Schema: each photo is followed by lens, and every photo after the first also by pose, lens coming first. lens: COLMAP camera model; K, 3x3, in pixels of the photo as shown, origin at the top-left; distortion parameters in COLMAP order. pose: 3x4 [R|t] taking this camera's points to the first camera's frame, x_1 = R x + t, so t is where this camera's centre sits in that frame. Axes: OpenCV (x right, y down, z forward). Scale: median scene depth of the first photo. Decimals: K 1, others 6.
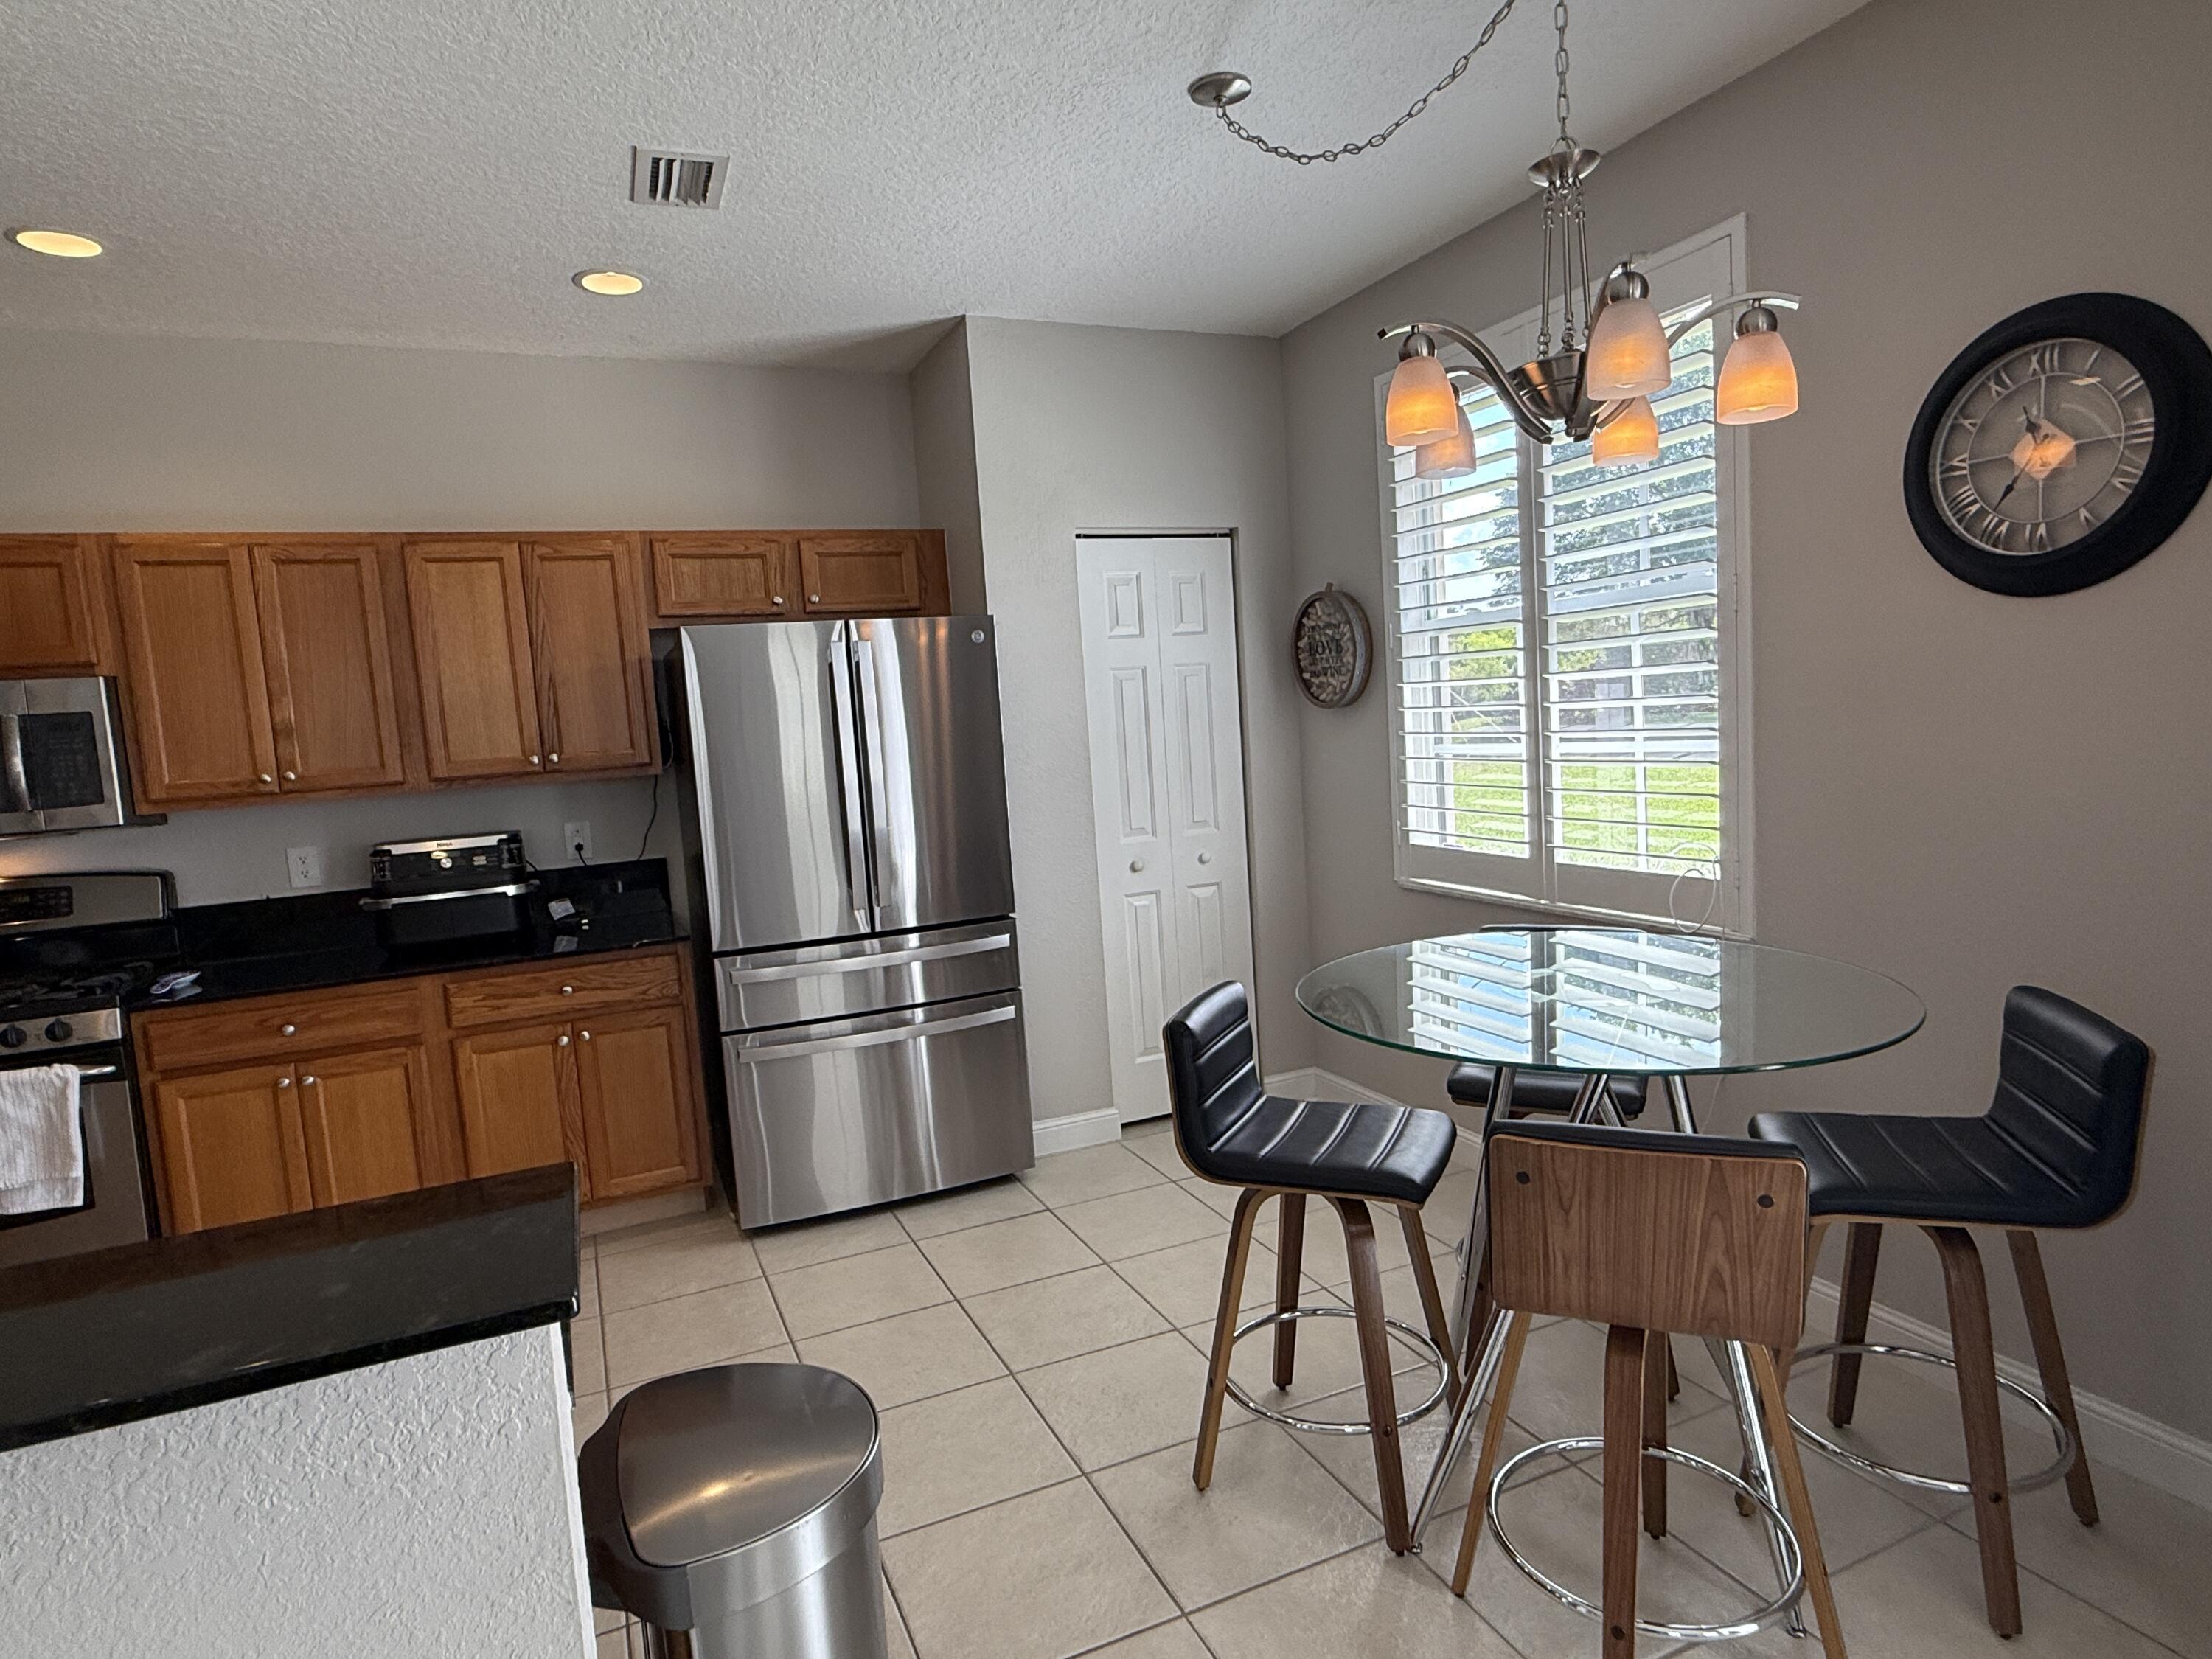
lens RADIAL K [[1222.6, 0, 1106.0], [0, 1222.6, 829.5], [0, 0, 1]] dist [0.001309, -0.001768]
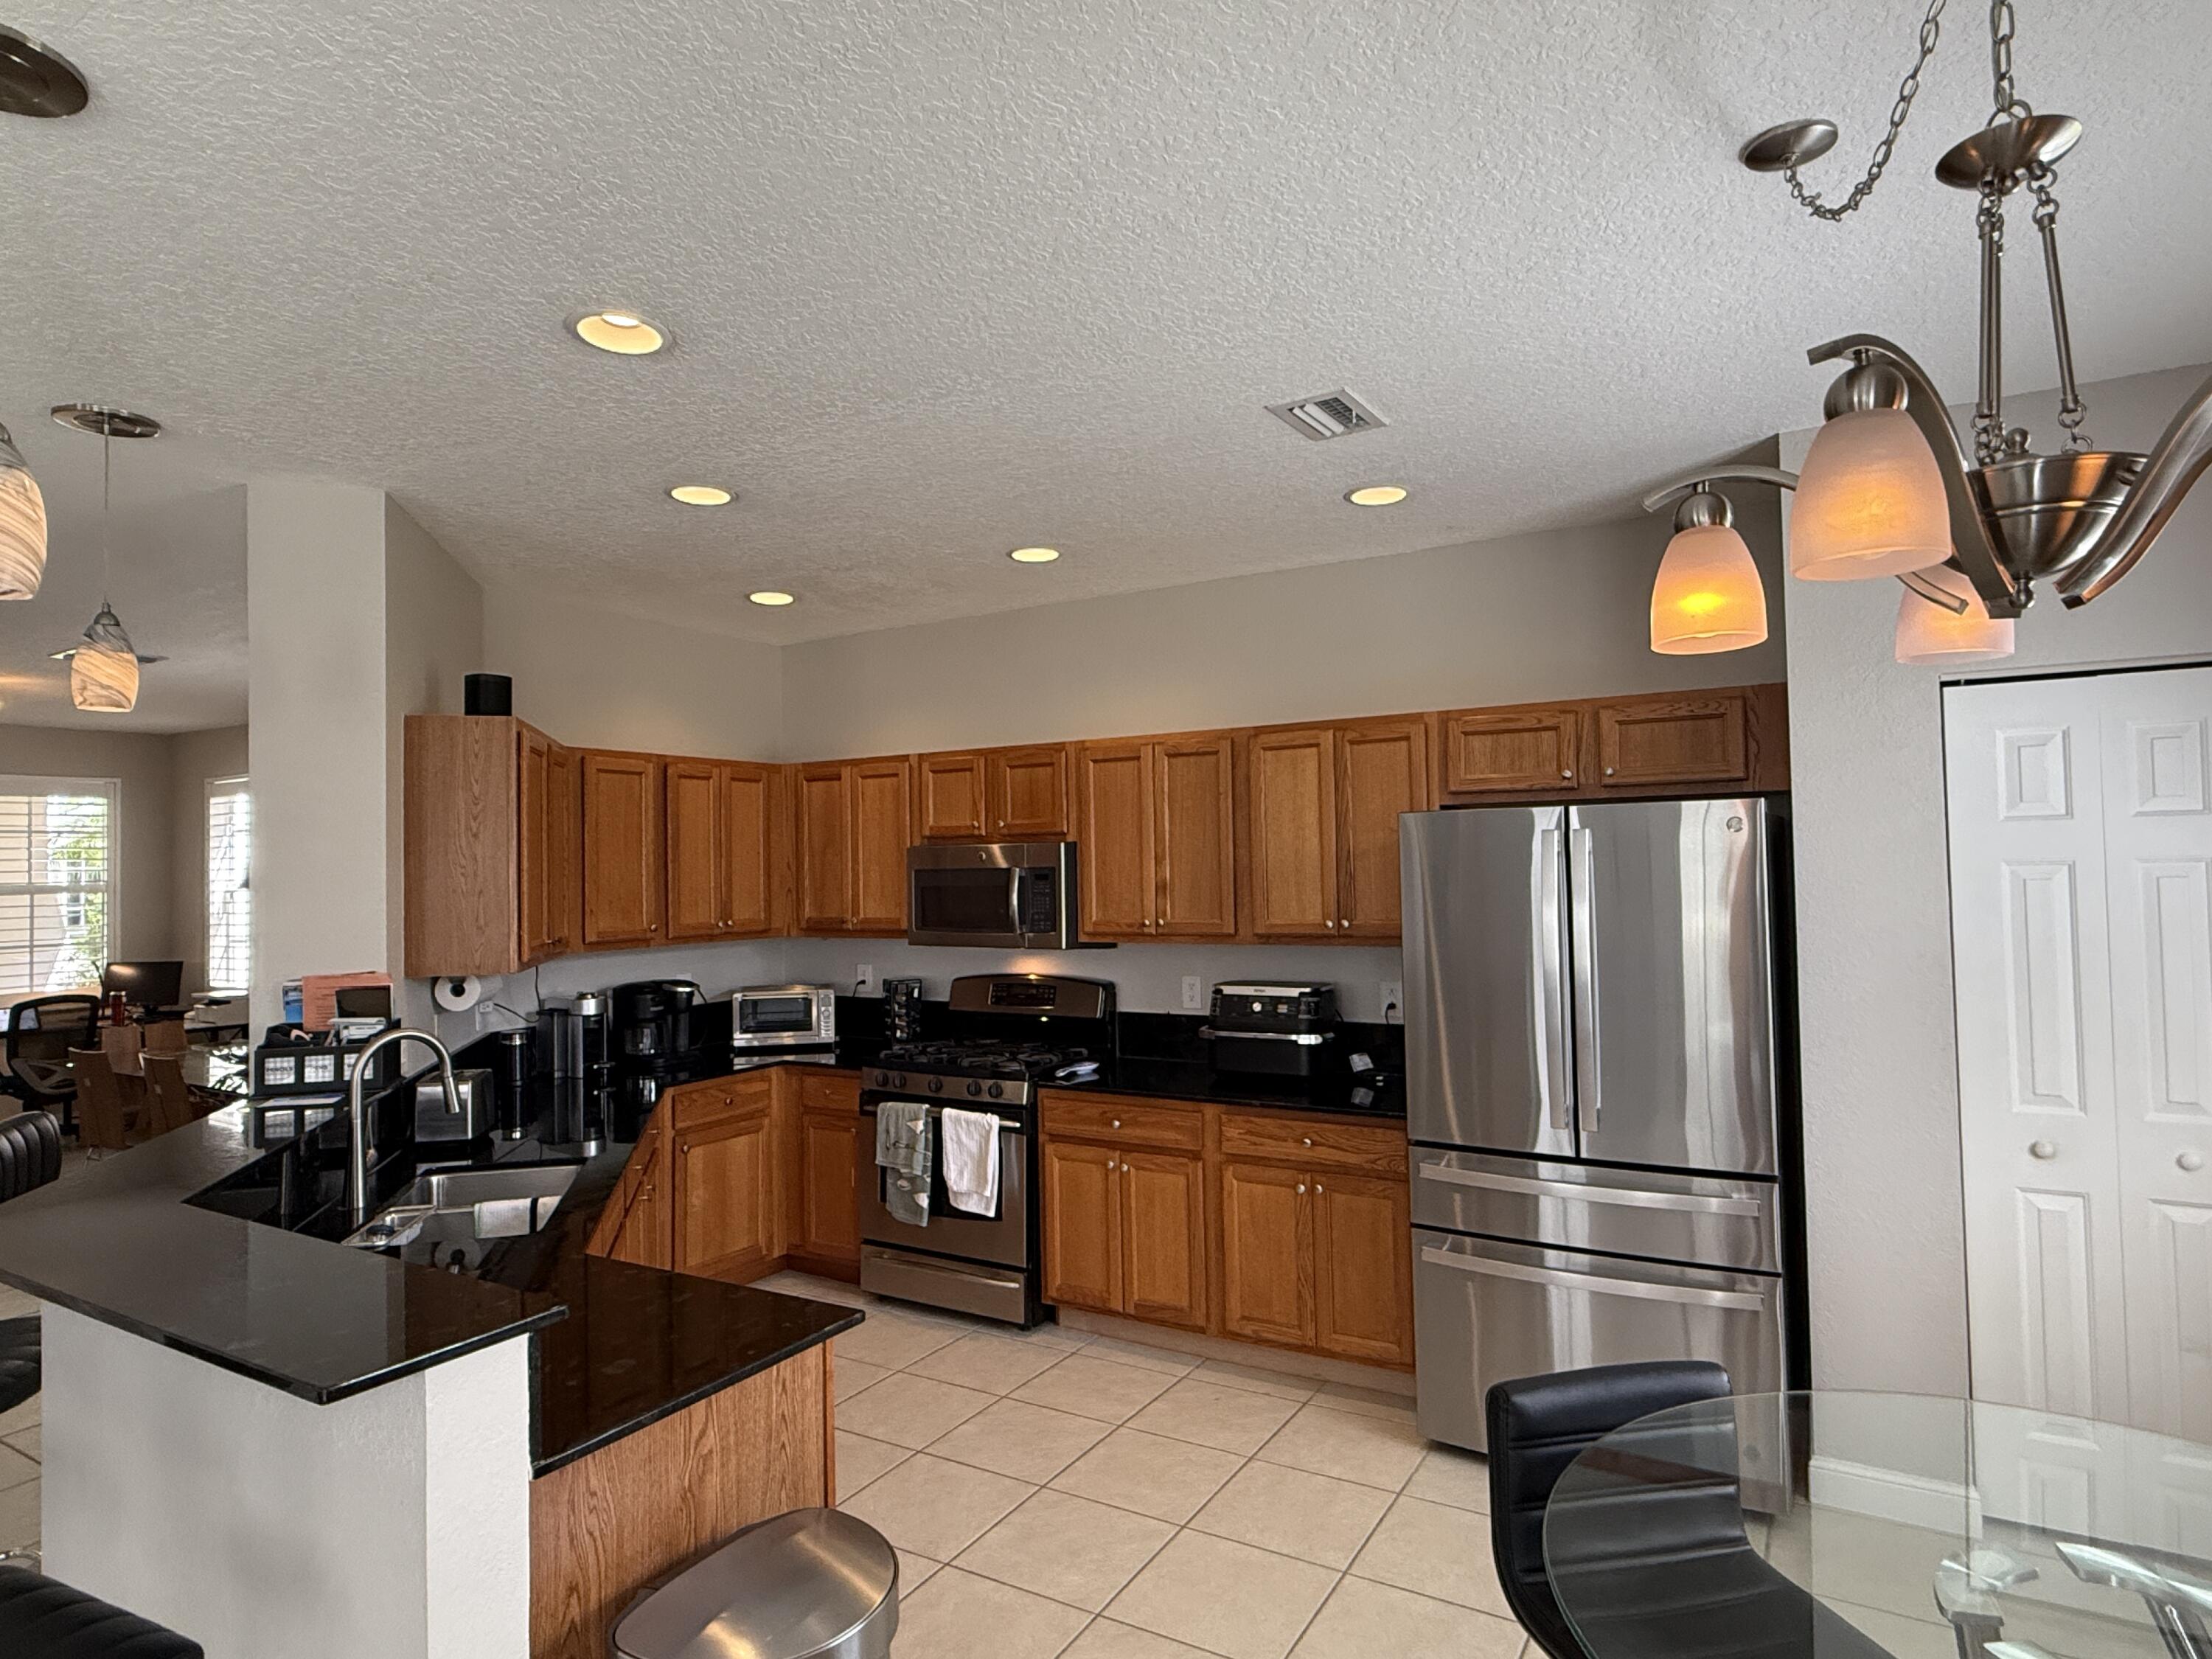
lens RADIAL K [[1241.8, 0, 1097.0], [0, 1241.8, 837.4], [0, 0, 1]] dist [0.000458, 0.000516]
pose [[0.587364, 0.034487, -0.808588, 0.320650], [-0.100613, 0.994453, -0.030672, -0.082225], [0.803045, 0.099370, 0.587575, 0.175432]]
